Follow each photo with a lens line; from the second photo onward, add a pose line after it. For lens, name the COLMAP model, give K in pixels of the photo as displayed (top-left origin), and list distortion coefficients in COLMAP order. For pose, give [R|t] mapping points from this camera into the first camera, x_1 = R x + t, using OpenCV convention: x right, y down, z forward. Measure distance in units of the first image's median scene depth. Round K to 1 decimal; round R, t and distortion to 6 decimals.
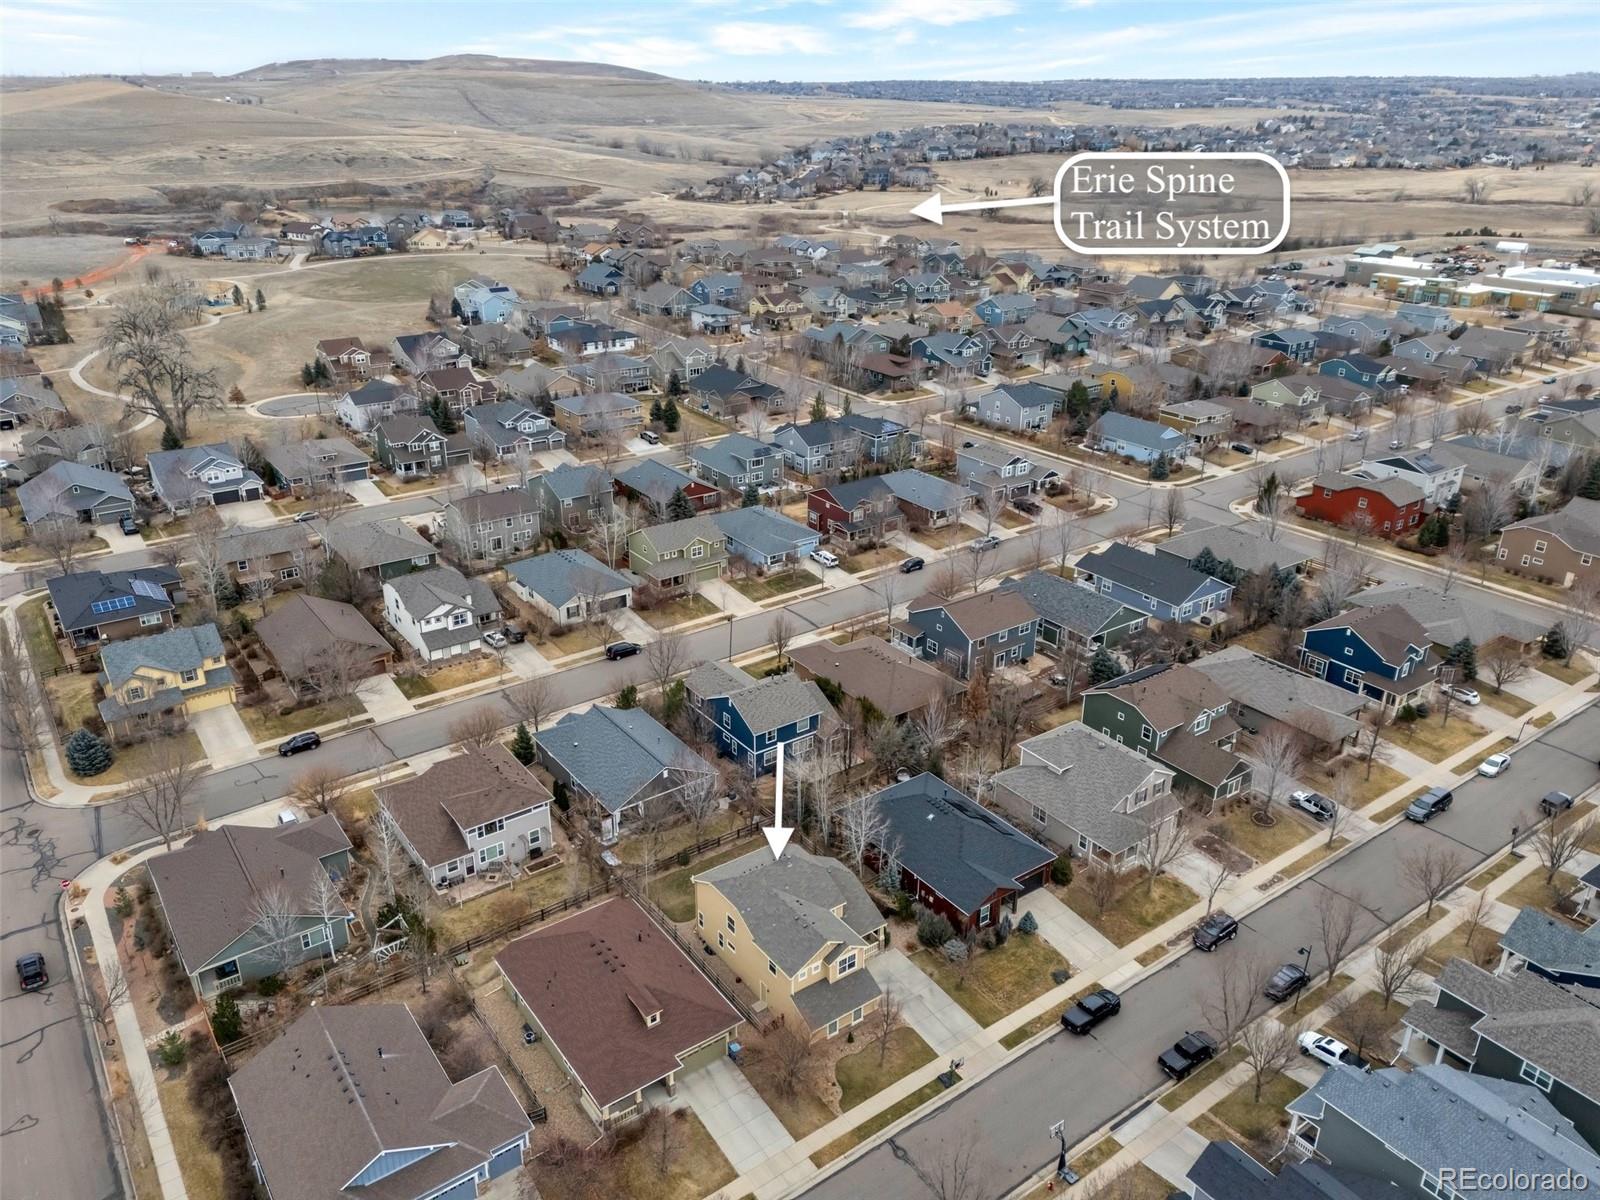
lens RADIAL K [[1174.8, 0, 806.1], [0, 1174.8, 604.8], [0, 0, 1]] dist [0.073572, -0.070489]
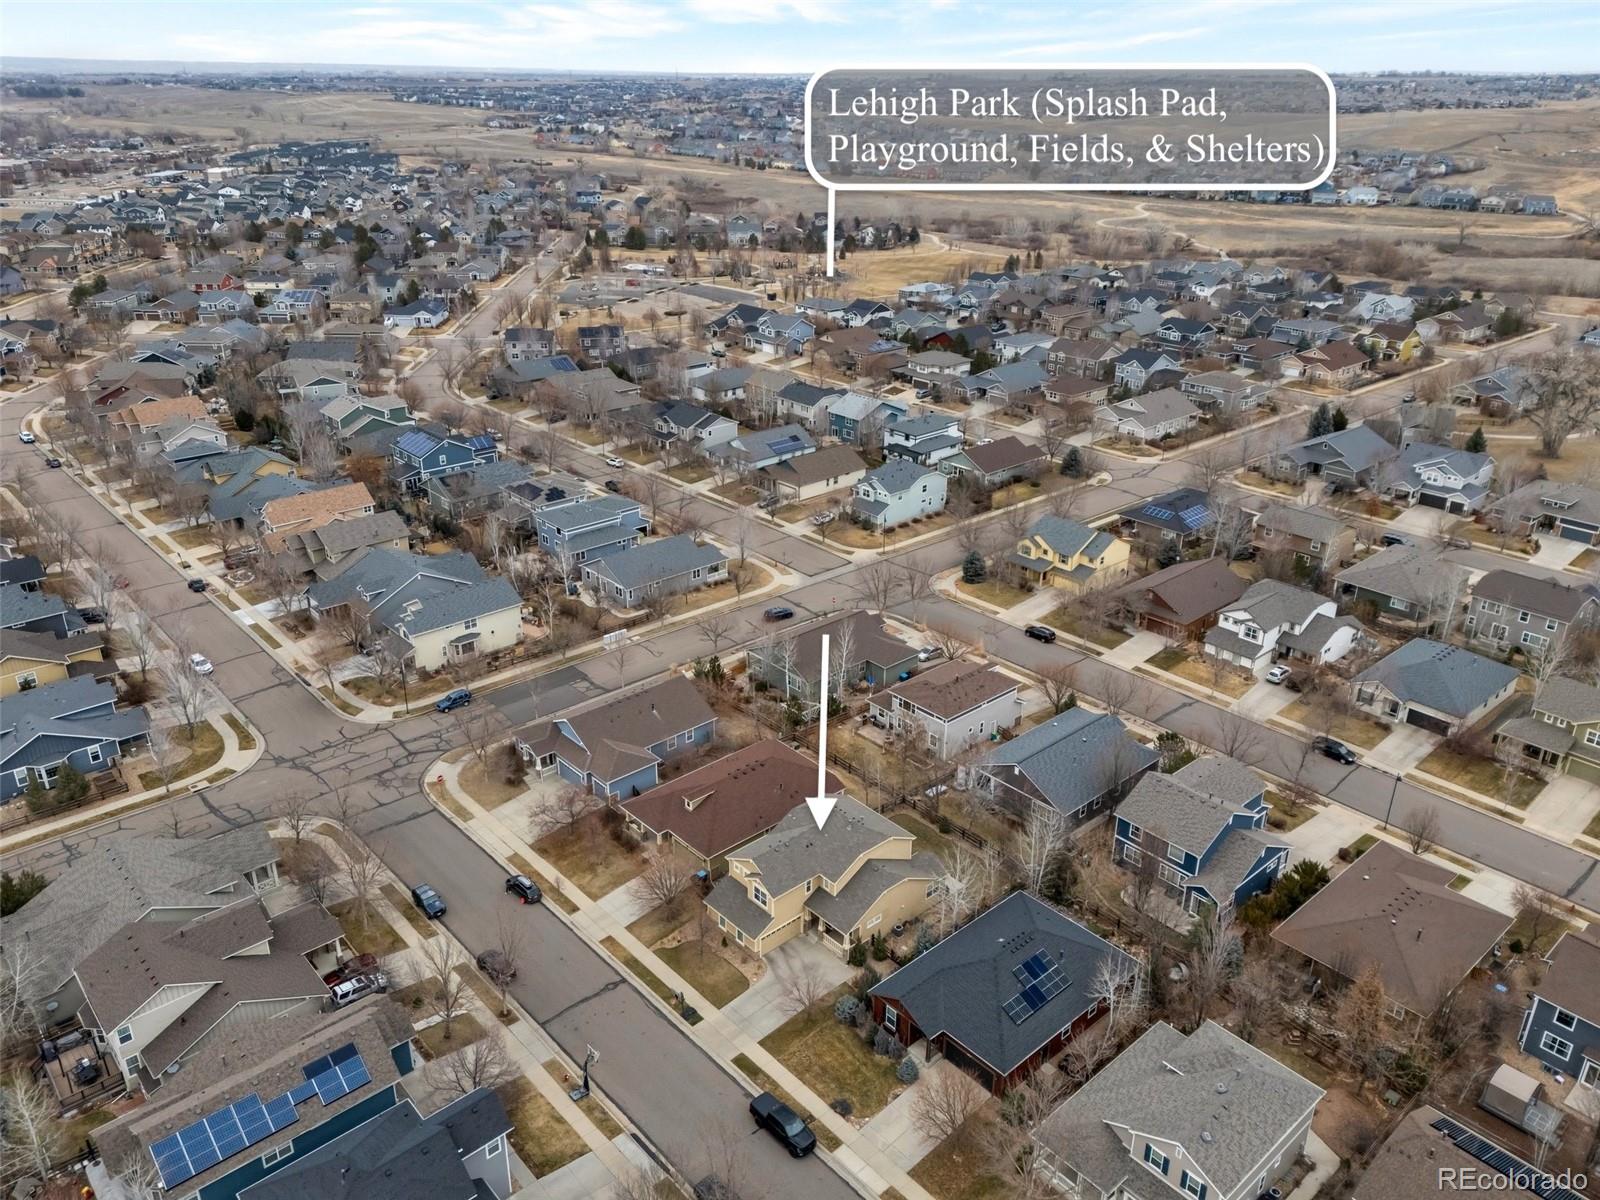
lens RADIAL K [[1174.8, 0, 786.5], [0, 1174.8, 602.3], [0, 0, 1]] dist [0.073572, -0.070489]
pose [[0.097156, 0.402837, -0.910101, 0.431486], [-0.405123, 0.851250, 0.333540, -0.141169], [0.909085, 0.336297, 0.245902, 0.311279]]
